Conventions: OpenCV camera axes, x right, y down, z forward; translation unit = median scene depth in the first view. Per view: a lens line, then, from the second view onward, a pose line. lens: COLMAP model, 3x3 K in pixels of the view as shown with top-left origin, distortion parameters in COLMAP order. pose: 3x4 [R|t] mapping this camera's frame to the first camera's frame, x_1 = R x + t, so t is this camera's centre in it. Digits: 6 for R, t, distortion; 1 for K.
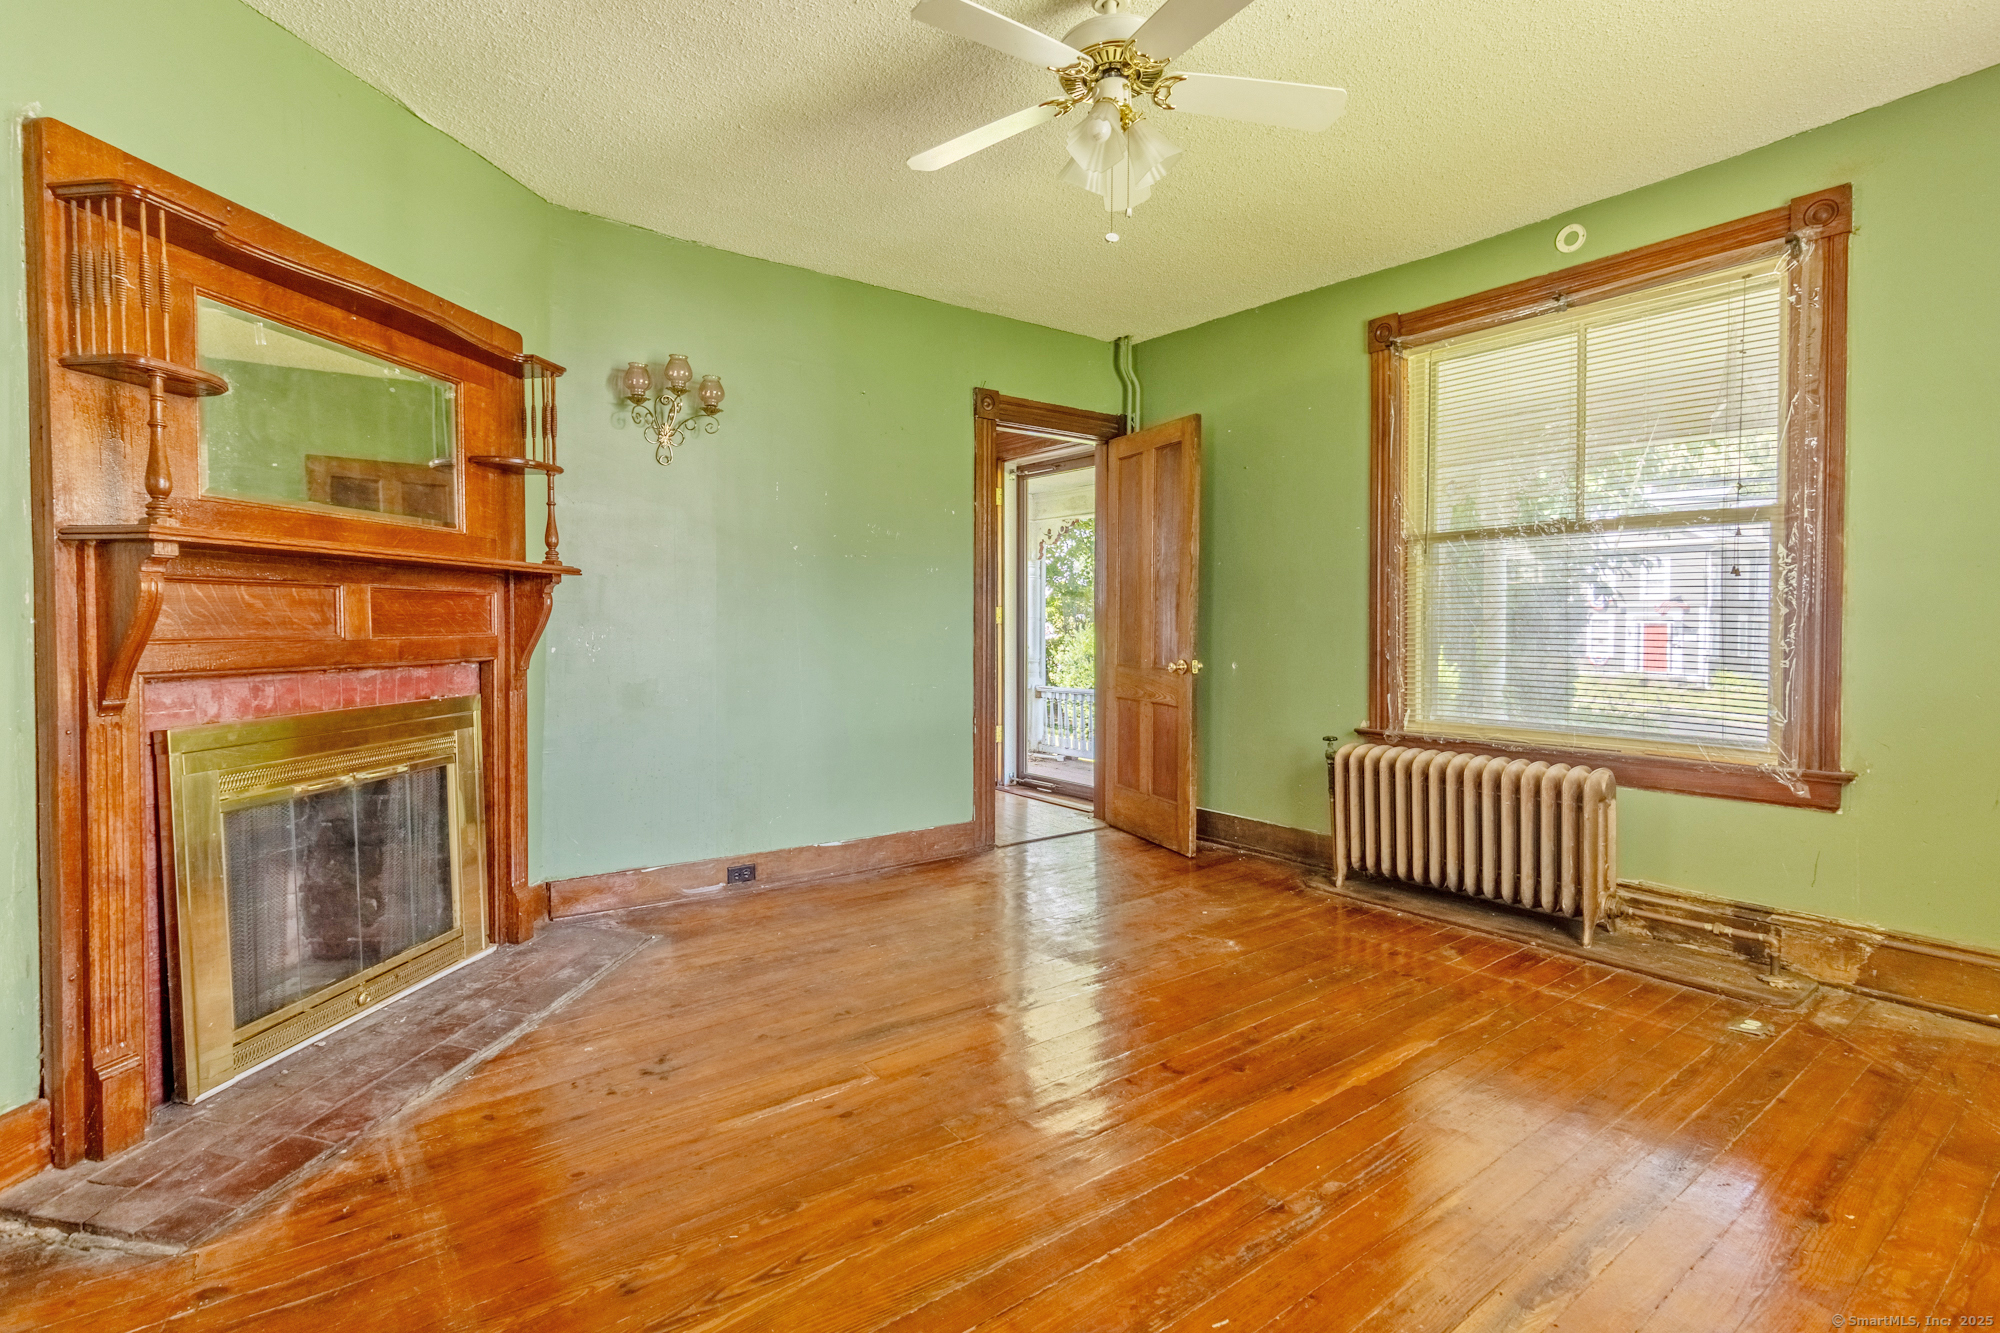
lens RADIAL K [[935.9, 0, 1031.2], [0, 935.9, 646.2], [0, 0, 1]] dist [-0.001057, 0.000795]
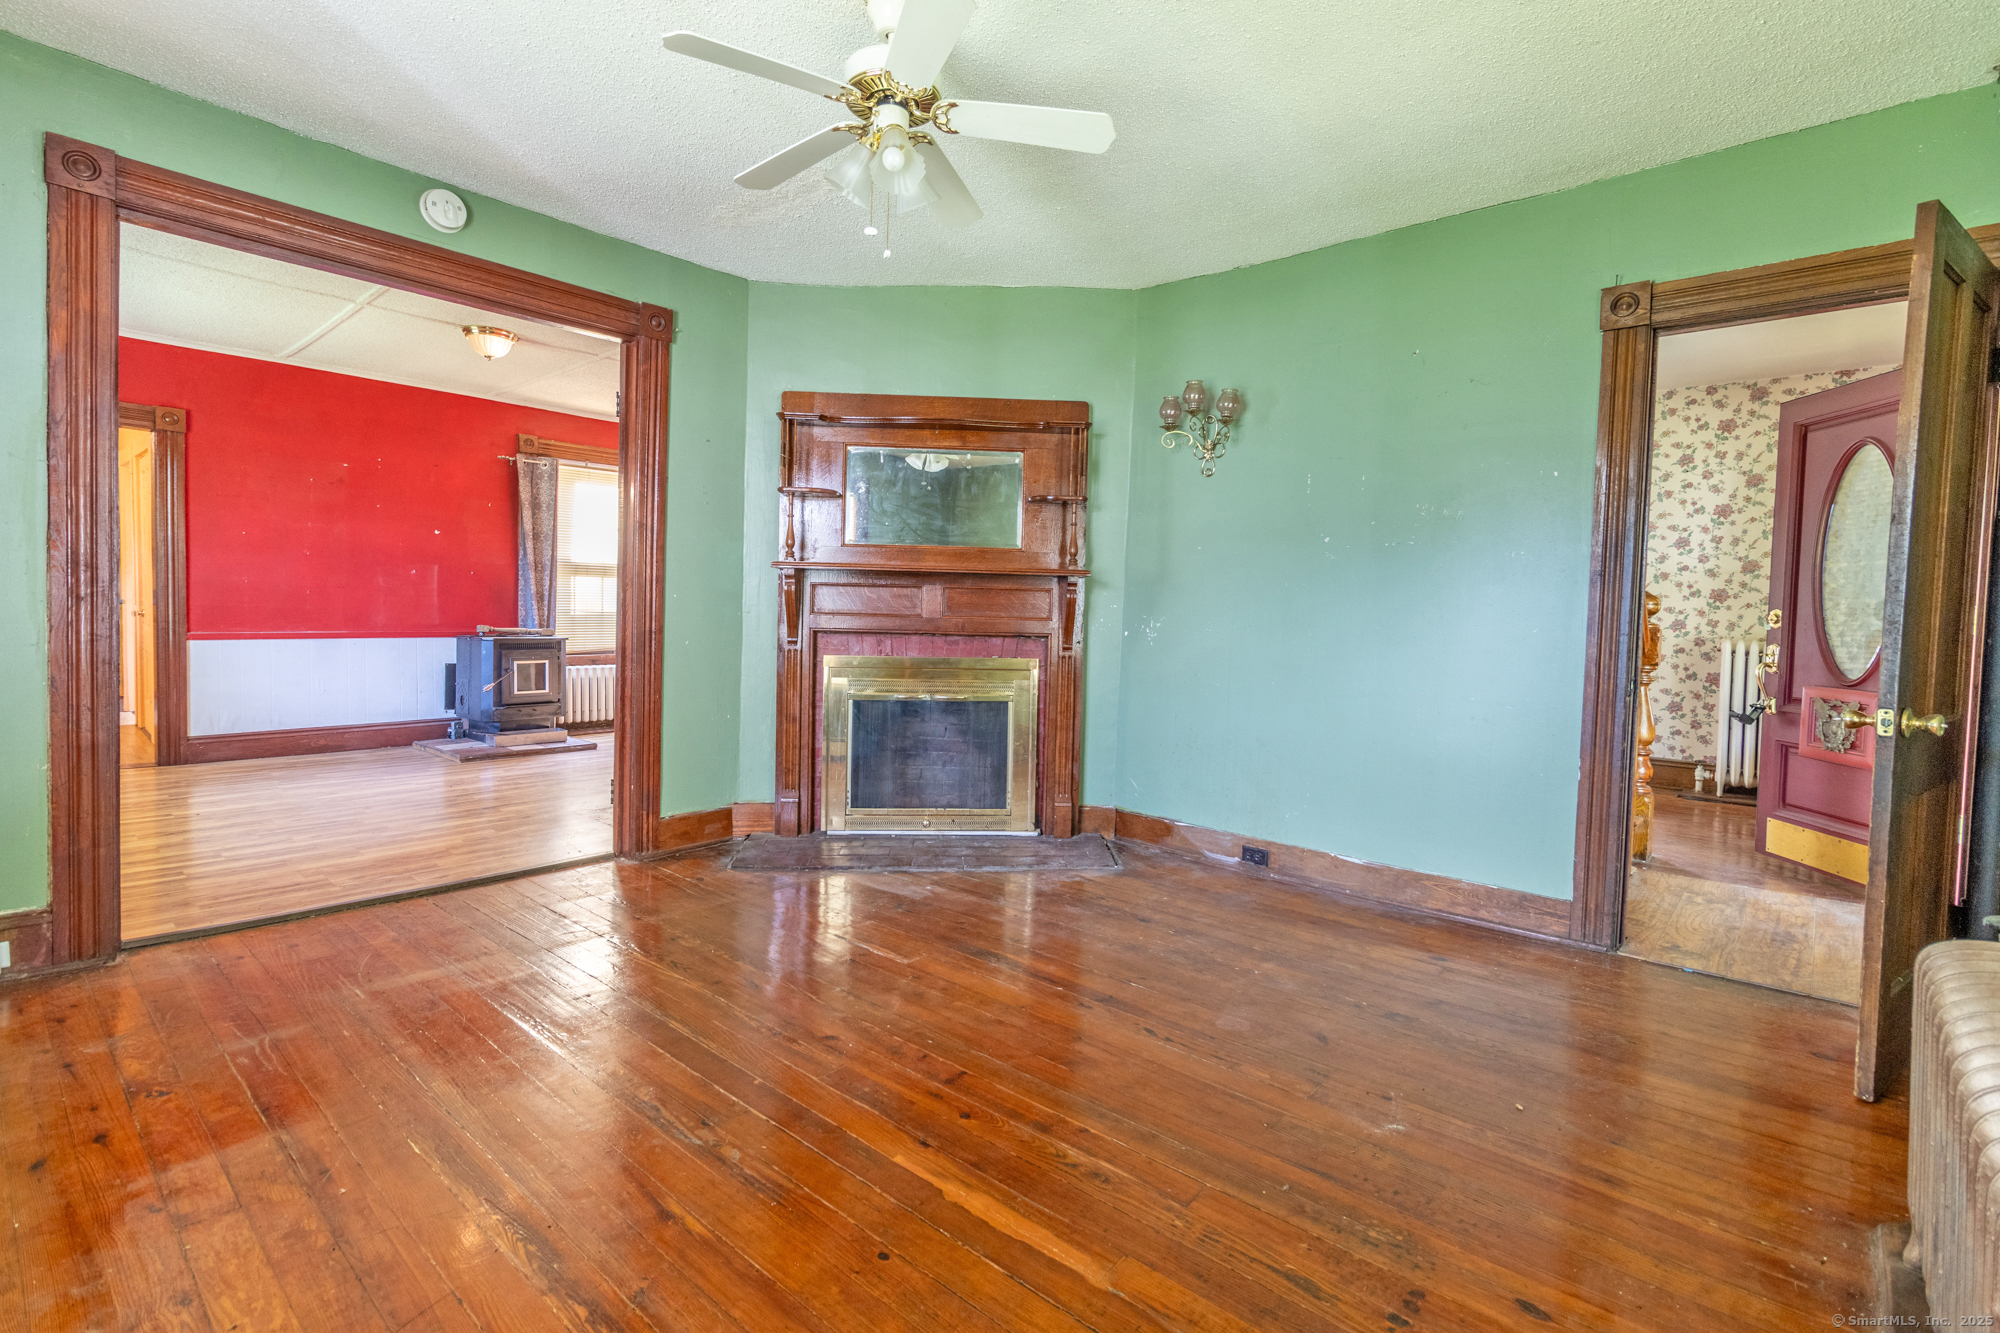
lens RADIAL K [[935.9, 0, 1007.3], [0, 935.9, 656.0], [0, 0, 1]] dist [-0.001057, 0.000795]
pose [[0.195731, 0.055473, -0.979087, 0.845746], [-0.049810, 0.997672, 0.046568, -0.019256], [0.979392, 0.039654, 0.198039, 0.666980]]
